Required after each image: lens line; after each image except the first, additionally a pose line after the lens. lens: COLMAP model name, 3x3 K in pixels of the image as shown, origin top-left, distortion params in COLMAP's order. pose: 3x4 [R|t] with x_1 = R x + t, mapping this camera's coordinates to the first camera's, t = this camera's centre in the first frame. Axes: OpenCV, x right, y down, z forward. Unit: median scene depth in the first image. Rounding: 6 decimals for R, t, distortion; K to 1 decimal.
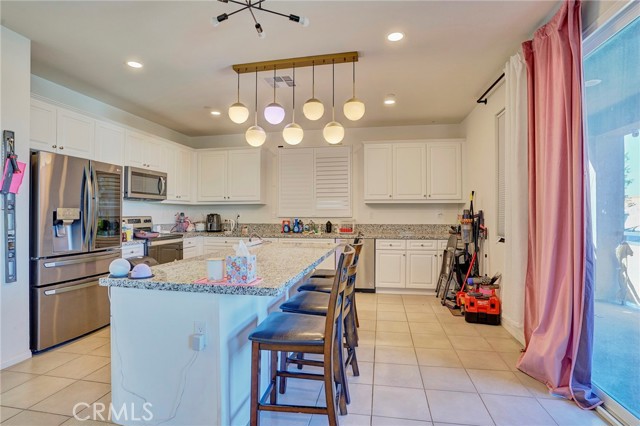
lens RADIAL K [[317.6, 0, 319.1], [0, 317.6, 217.0], [0, 0, 1]] dist [-0.075902, 0.033806]
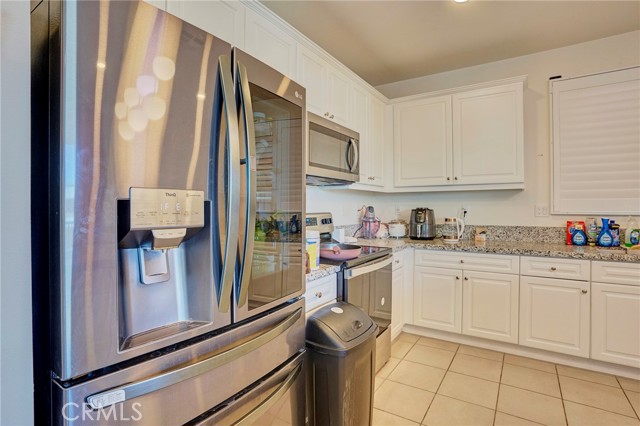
lens RADIAL K [[318.0, 0, 318.3], [0, 318.0, 209.2], [0, 0, 1]] dist [-0.065040, 0.028617]
pose [[0.924715, -0.001756, -0.380656, -0.343339], [-0.000778, 0.999979, -0.006503, -0.004852], [0.380660, 0.006310, 0.924694, 0.463944]]
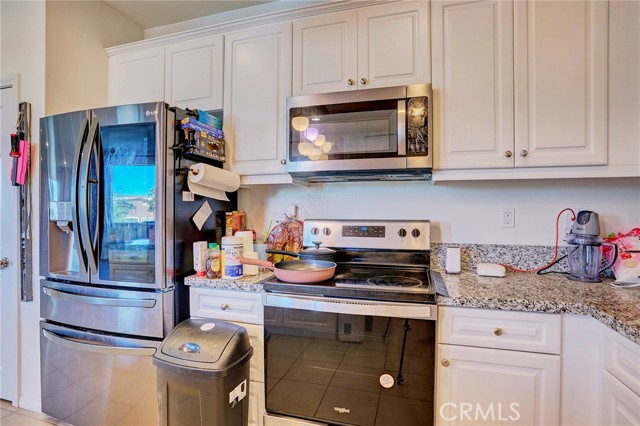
lens RADIAL K [[315.0, 0, 320.0], [0, 315.0, 213.0], [0, 0, 1]] dist [-0.091200, 0.039759]
pose [[-0.095614, -0.004263, -0.995409, -0.173765], [-0.013872, 0.999899, -0.002950, -0.008333], [0.995322, 0.013526, -0.095664, 0.926604]]
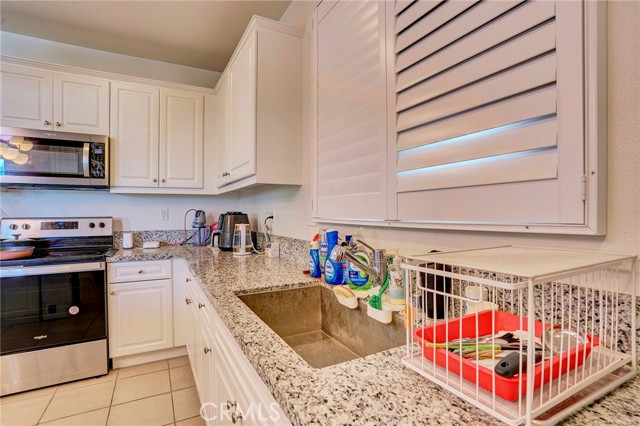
lens RADIAL K [[318.7, 0, 320.0], [0, 318.7, 213.0], [0, 0, 1]] dist [-0.075707, 0.039699]
pose [[0.628885, -0.001022, -0.777497, 0.146715], [-0.000908, 0.999997, -0.002049, -0.009113], [0.777498, 0.001994, 0.628883, 0.957113]]
